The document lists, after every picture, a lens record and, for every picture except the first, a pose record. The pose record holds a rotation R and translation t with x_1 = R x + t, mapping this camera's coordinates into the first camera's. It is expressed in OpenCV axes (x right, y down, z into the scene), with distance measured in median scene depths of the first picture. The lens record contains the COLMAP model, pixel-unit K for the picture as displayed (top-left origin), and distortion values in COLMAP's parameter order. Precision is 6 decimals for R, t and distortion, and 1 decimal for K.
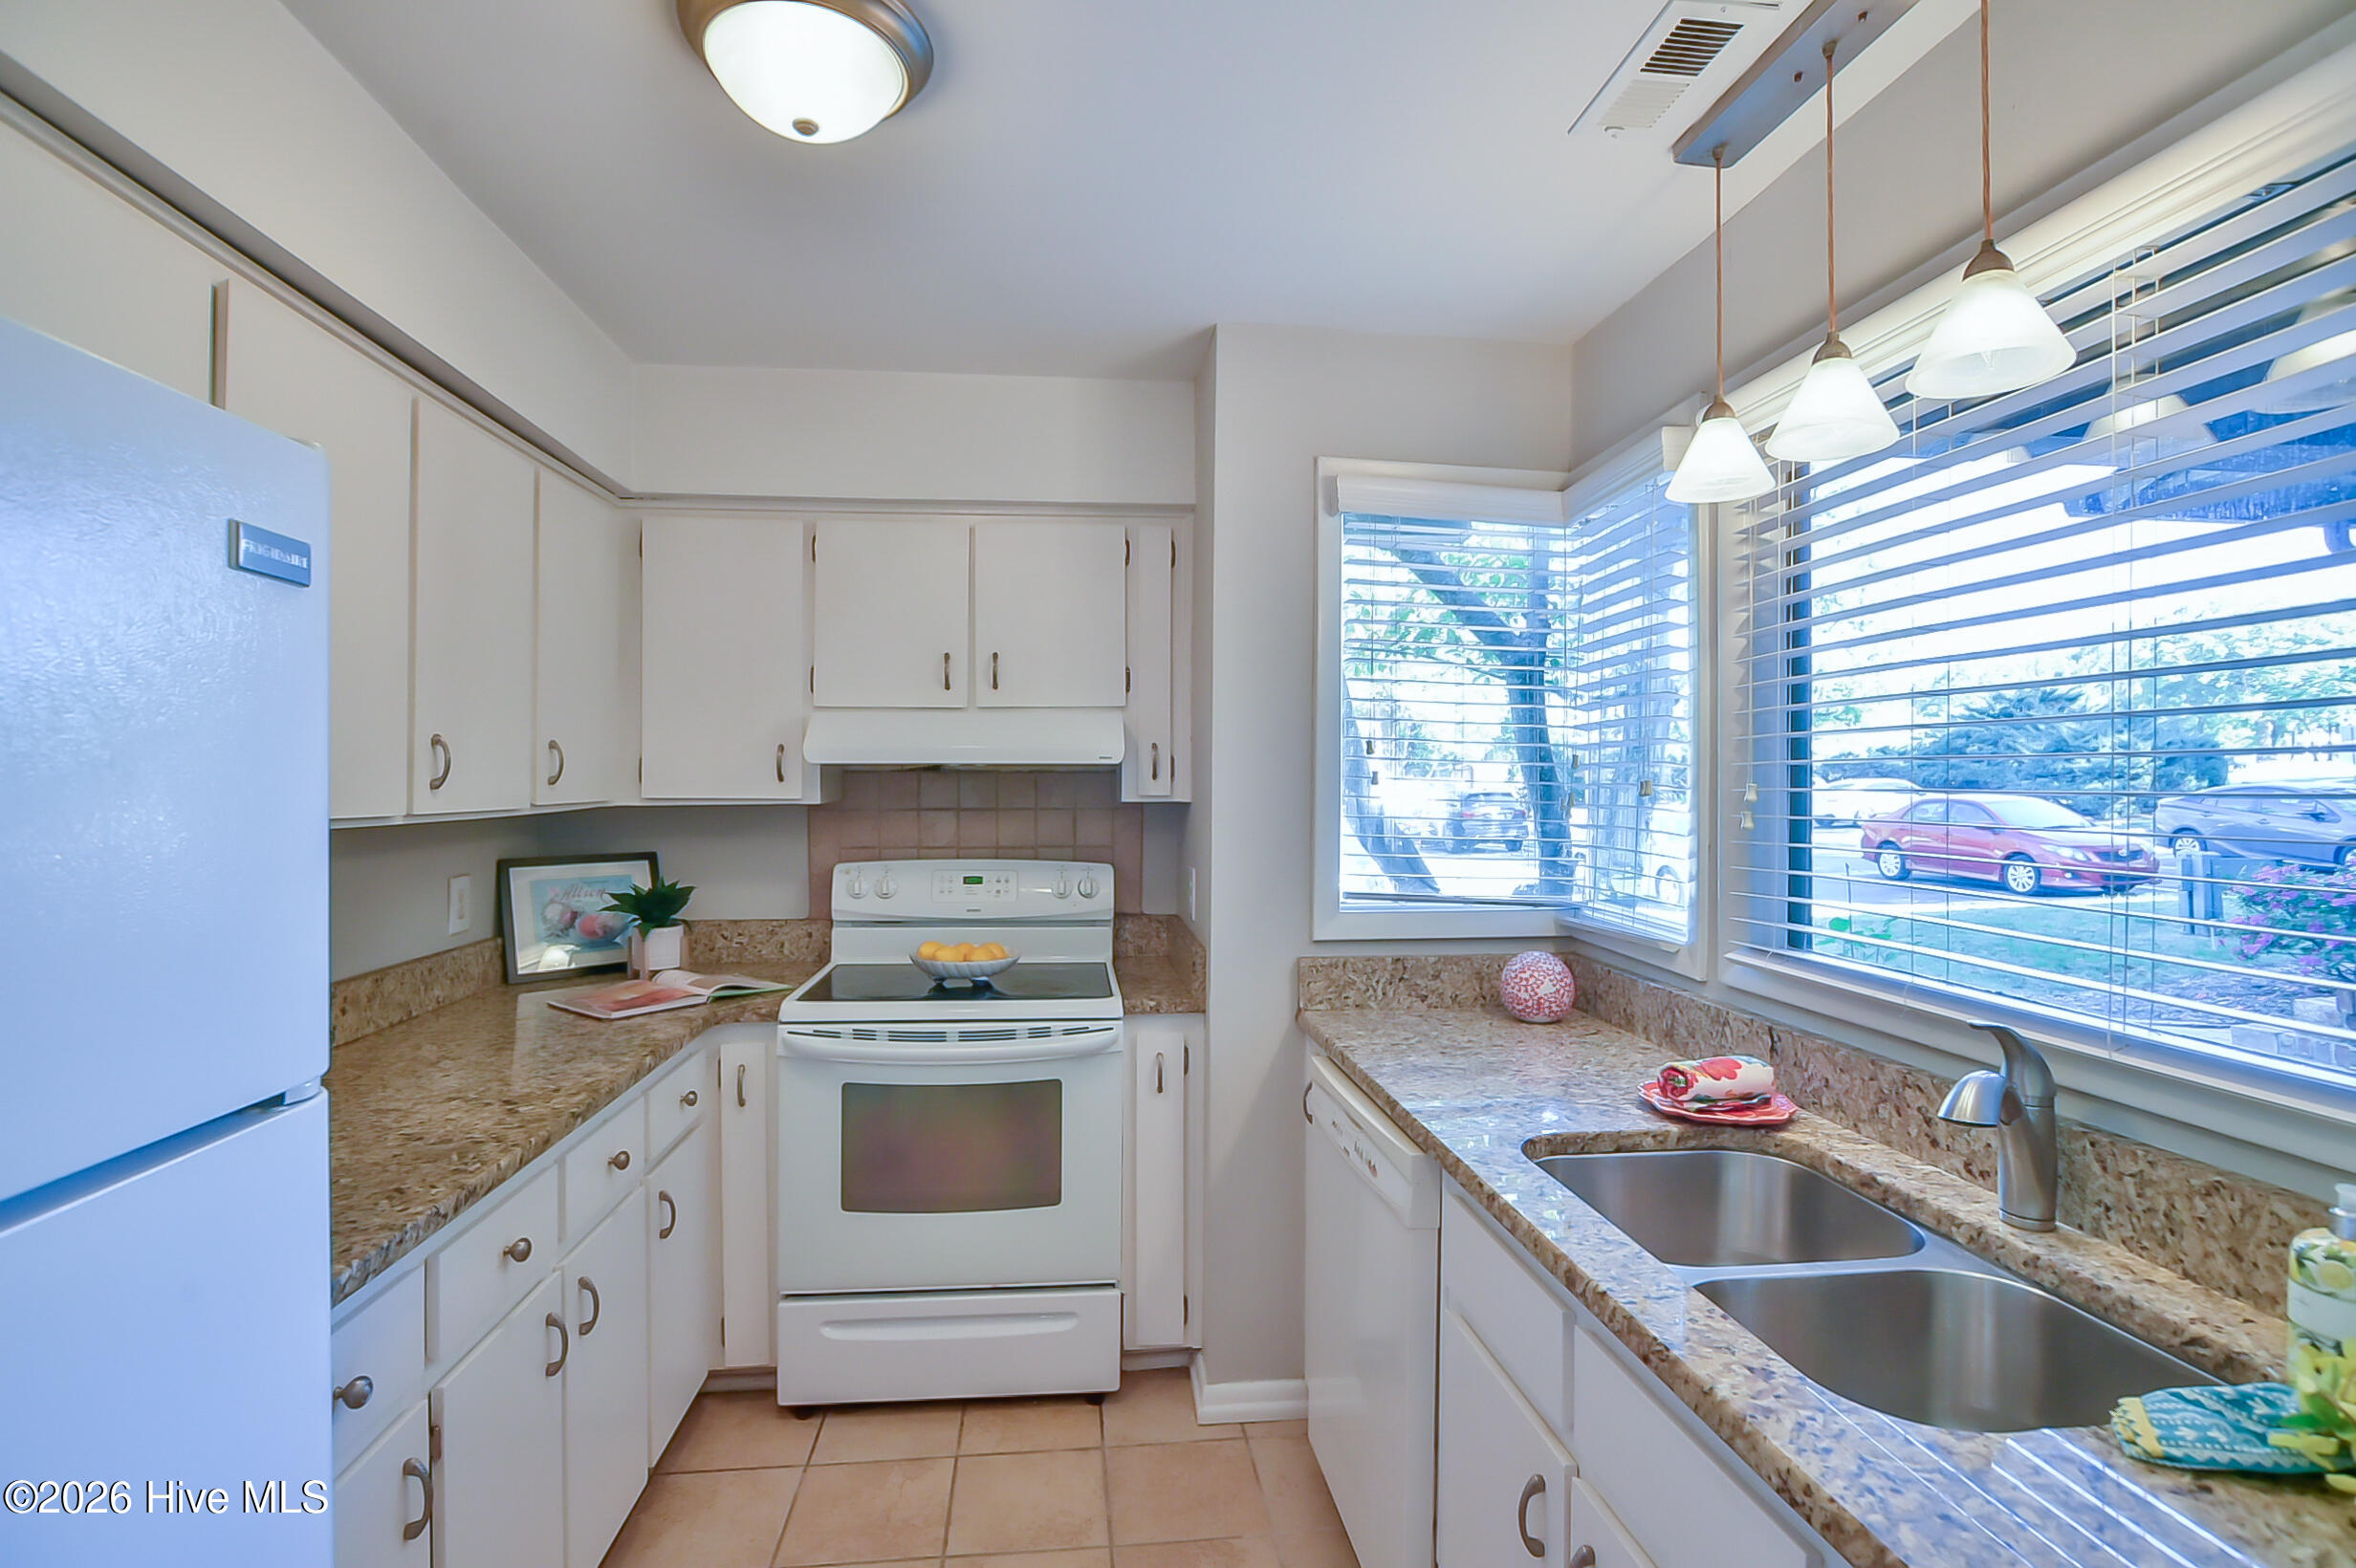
lens RADIAL K [[1113.5, 0, 1178.5], [0, 1113.5, 784.0], [0, 0, 1]] dist [-0.014811, 0.001975]
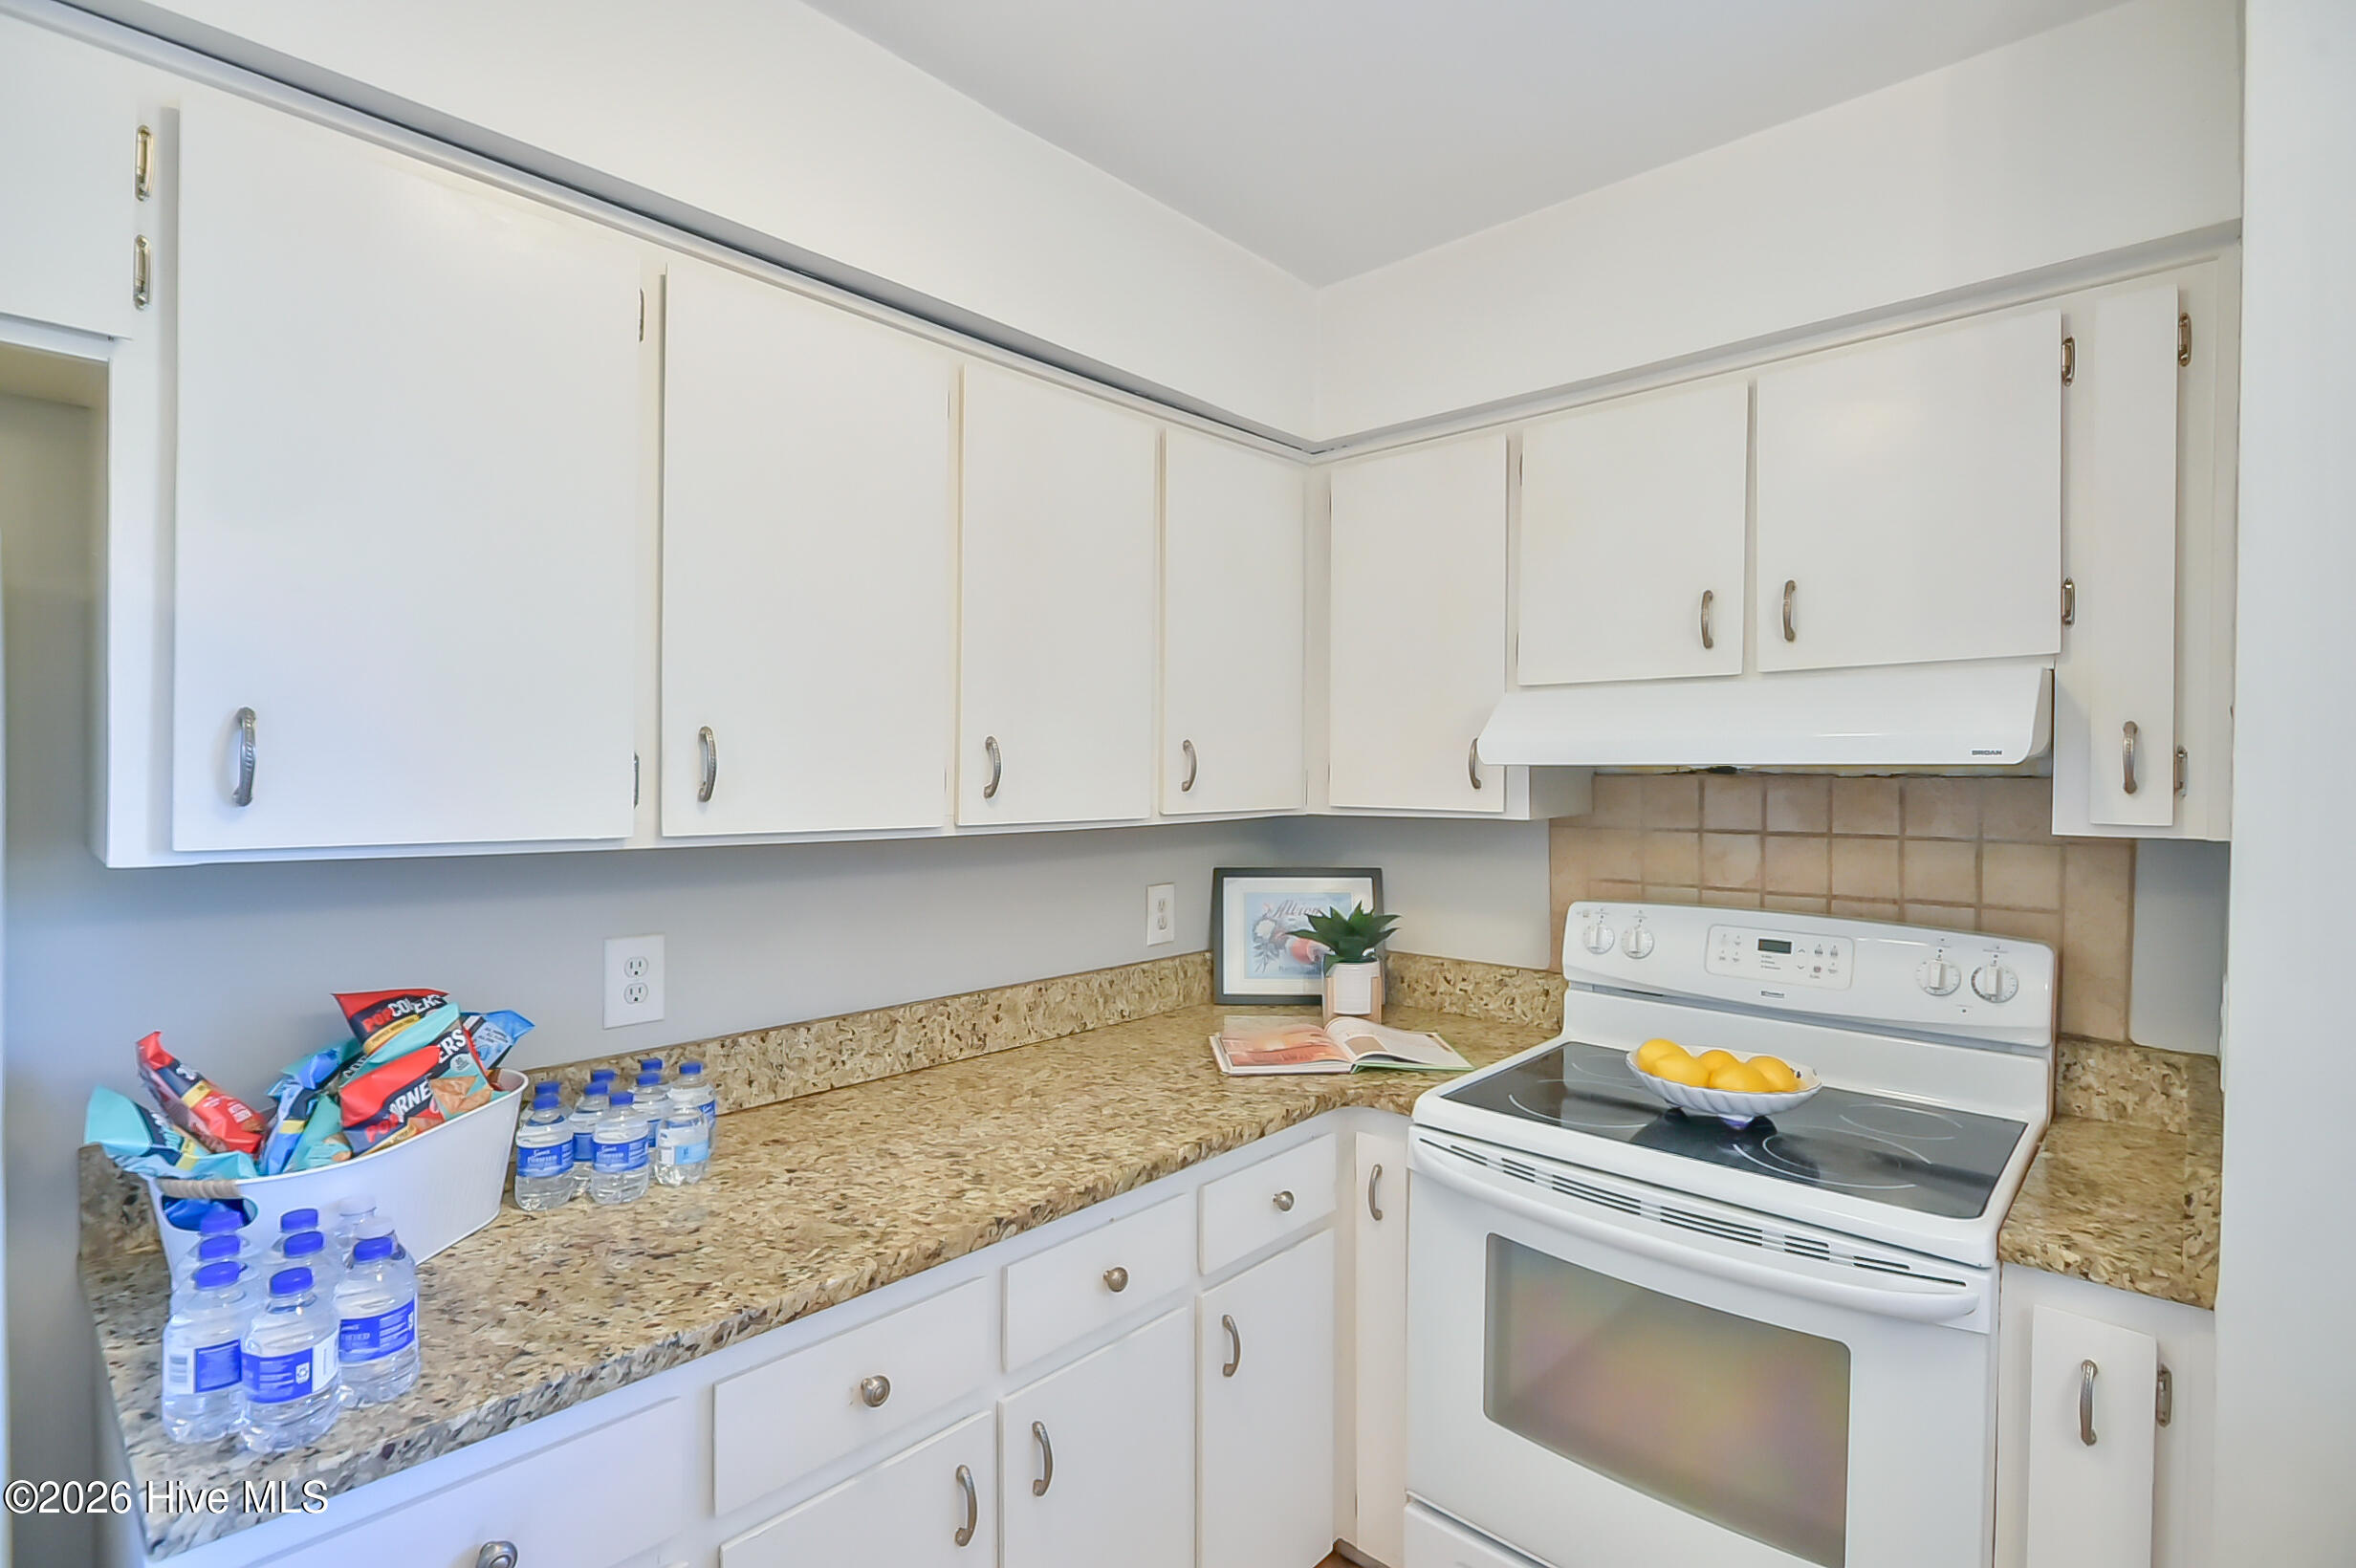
lens RADIAL K [[1113.5, 0, 1178.2], [0, 1113.5, 780.6], [0, 0, 1]] dist [-0.014811, 0.001975]
pose [[0.655991, 0.008164, -0.754724, 0.075135], [-0.006759, 0.999965, 0.004941, -0.009782], [0.754738, 0.001860, 0.656023, 0.355217]]
